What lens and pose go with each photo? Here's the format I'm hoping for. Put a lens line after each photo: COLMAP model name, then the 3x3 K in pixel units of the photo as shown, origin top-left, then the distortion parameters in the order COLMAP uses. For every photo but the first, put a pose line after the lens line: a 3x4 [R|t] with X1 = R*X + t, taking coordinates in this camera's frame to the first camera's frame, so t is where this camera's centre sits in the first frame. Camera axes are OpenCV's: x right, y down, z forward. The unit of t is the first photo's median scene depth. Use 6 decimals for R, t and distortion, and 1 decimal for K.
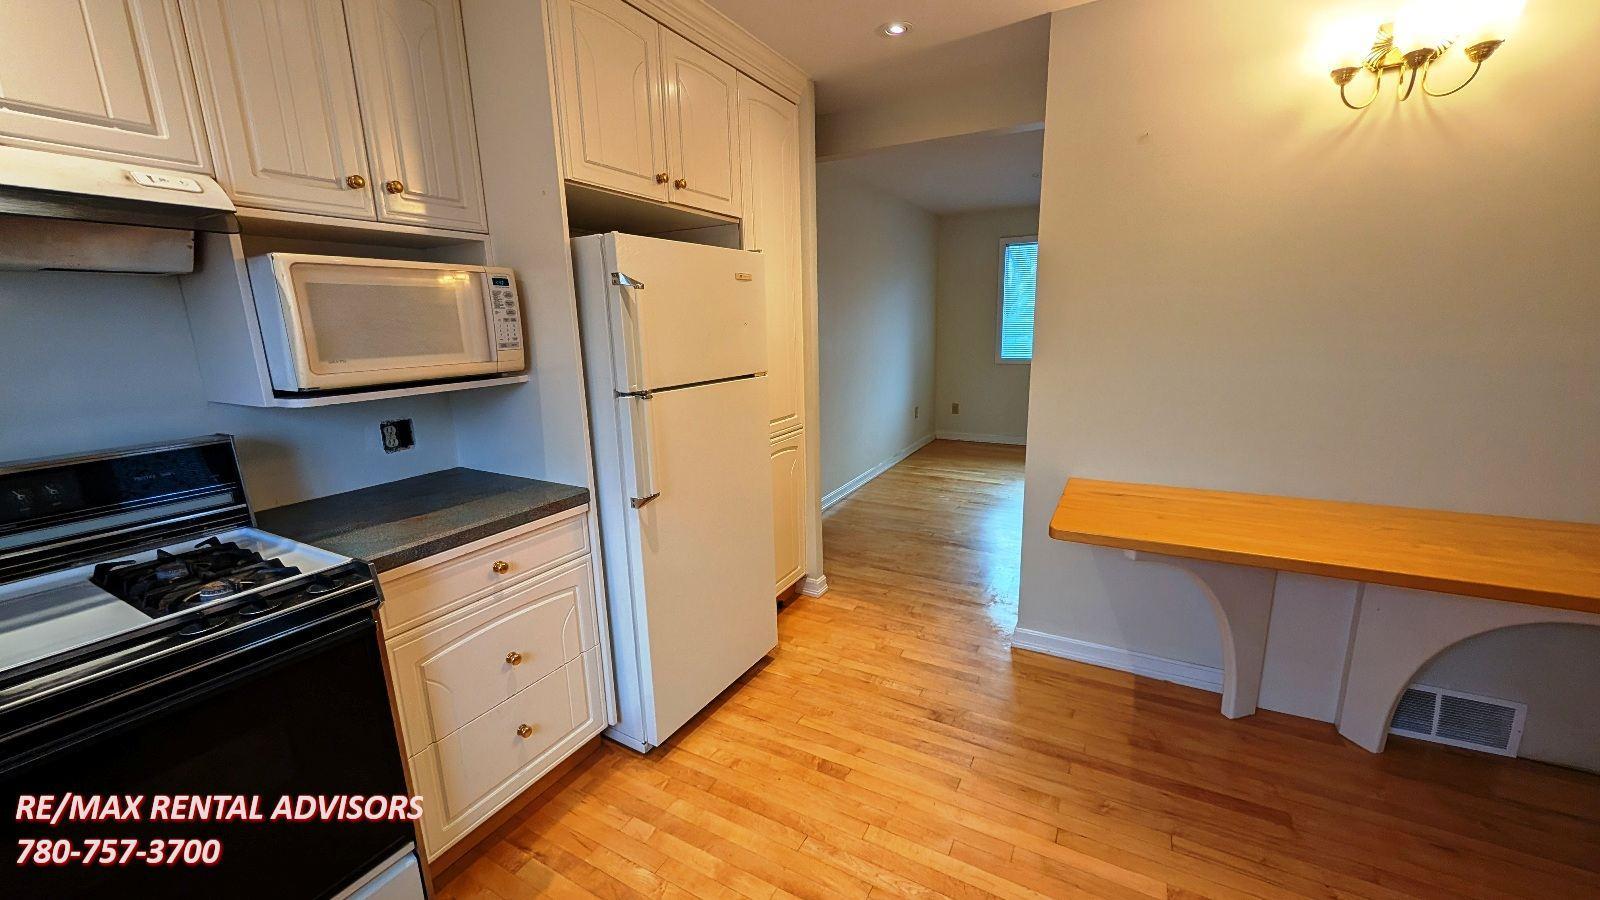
lens RADIAL K [[601.3, 0, 799.3], [0, 601.3, 452.3], [0, 0, 1]] dist [-0.001161, -0.000407]
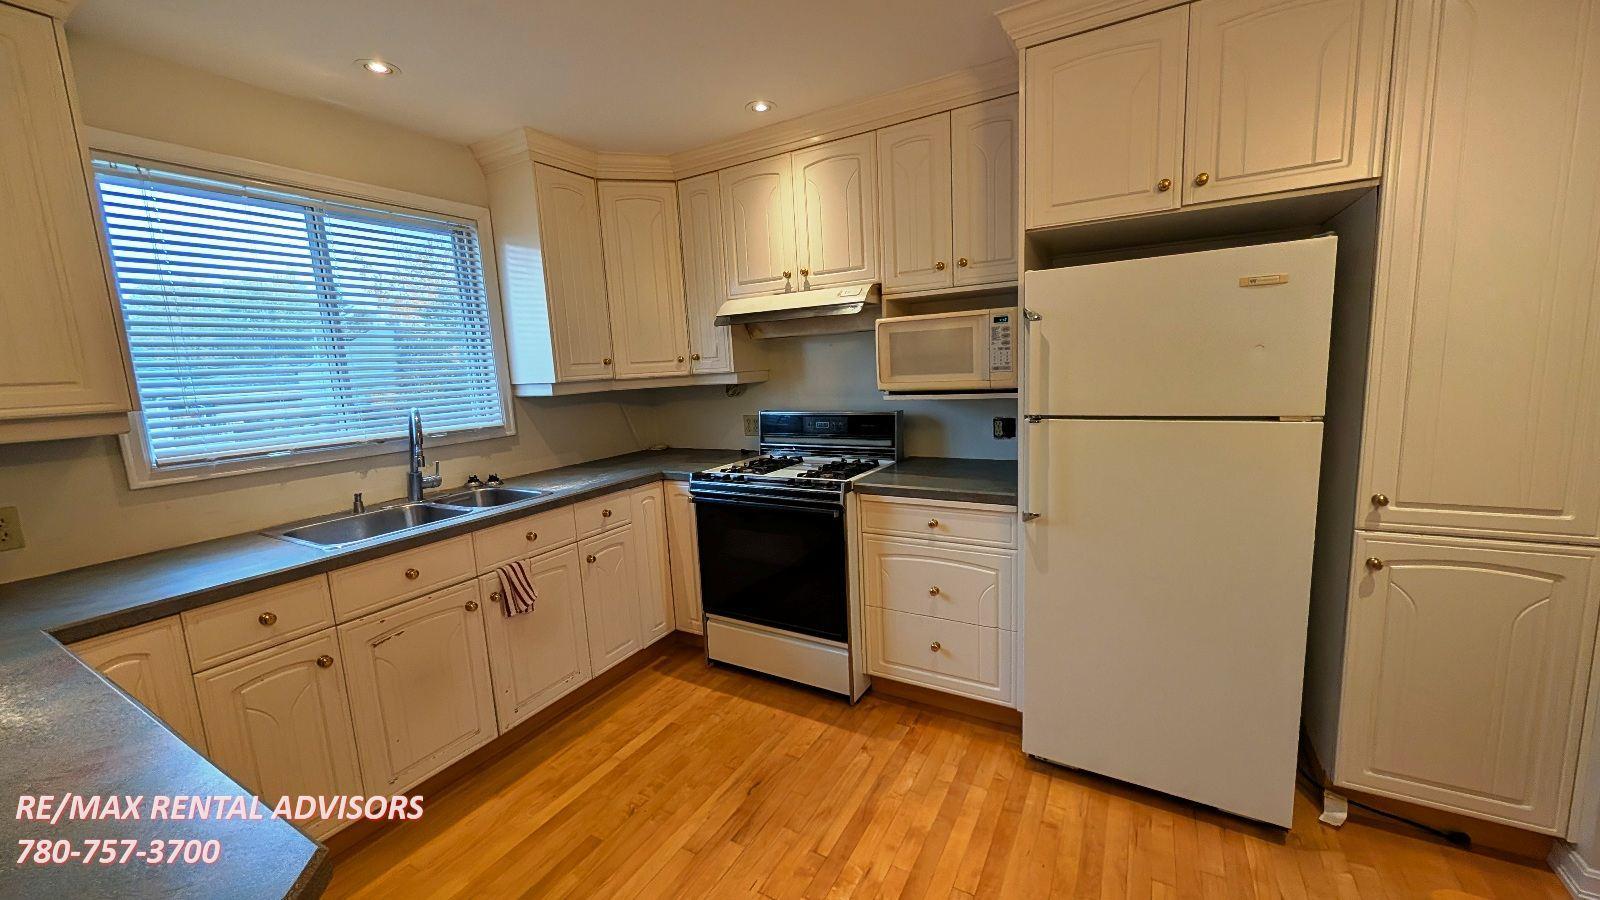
lens RADIAL K [[601.3, 0, 797.6], [0, 601.3, 451.4], [0, 0, 1]] dist [-0.001161, -0.000407]
pose [[-0.029471, 0.172685, -0.984536, 0.828172], [-0.163081, 0.970936, 0.175181, -0.161382], [0.986172, 0.165722, -0.000453, 0.609422]]
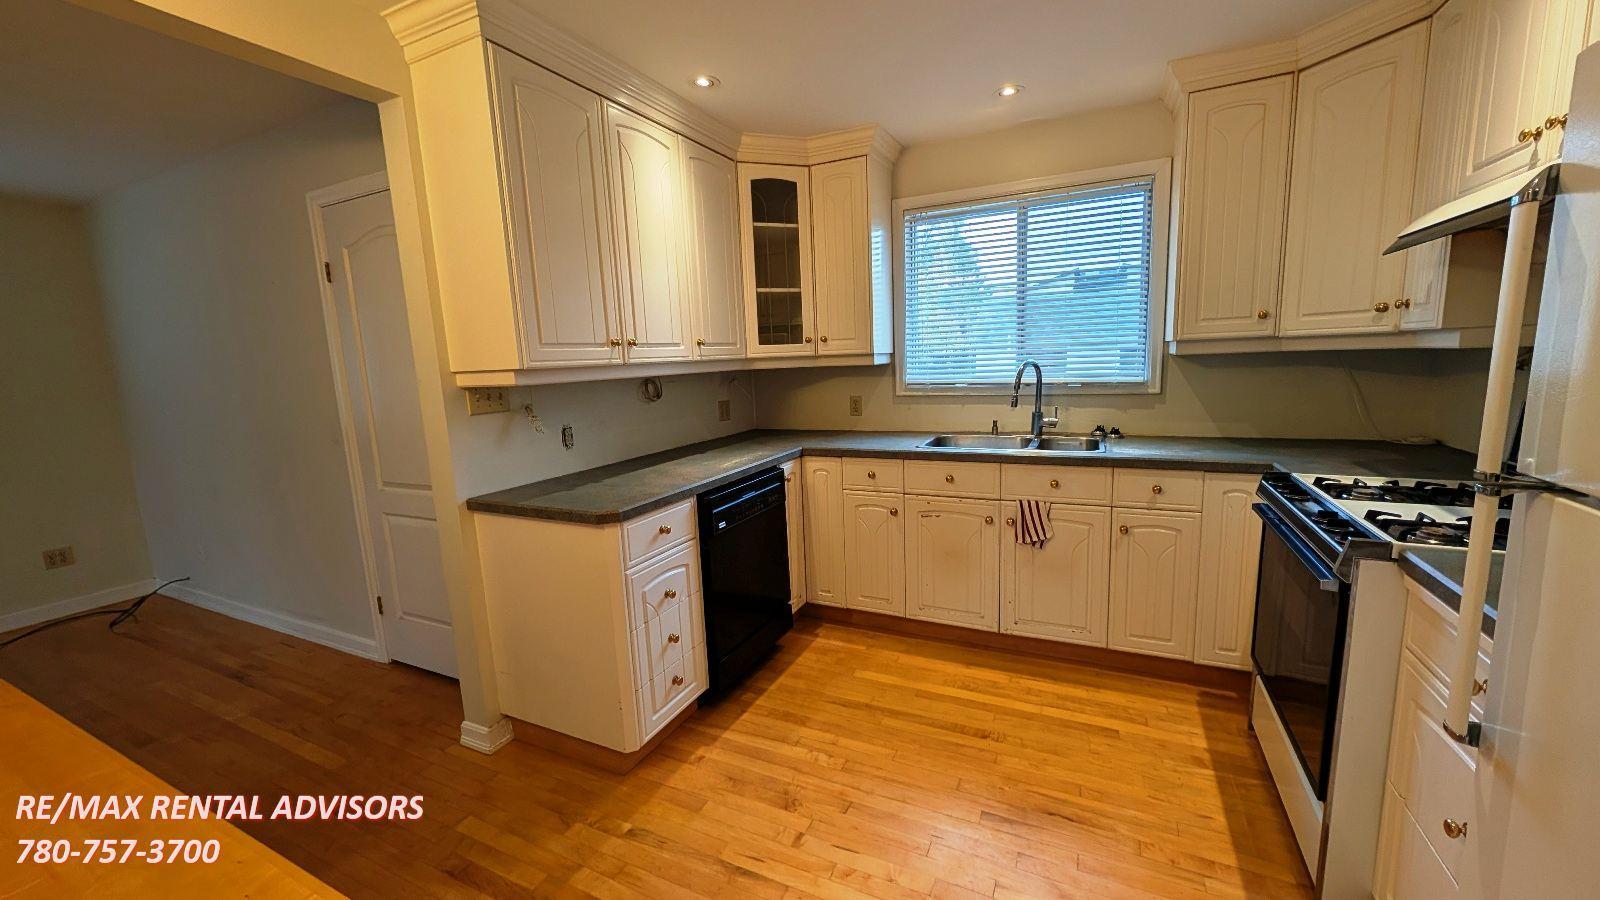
lens RADIAL K [[601.3, 0, 803.7], [0, 601.3, 451.3], [0, 0, 1]] dist [-0.001161, -0.000407]
pose [[-0.997105, 0.070964, -0.027326, 0.190577], [0.056153, 0.929427, 0.364707, -0.289839], [0.051278, 0.362117, -0.930721, 1.369191]]
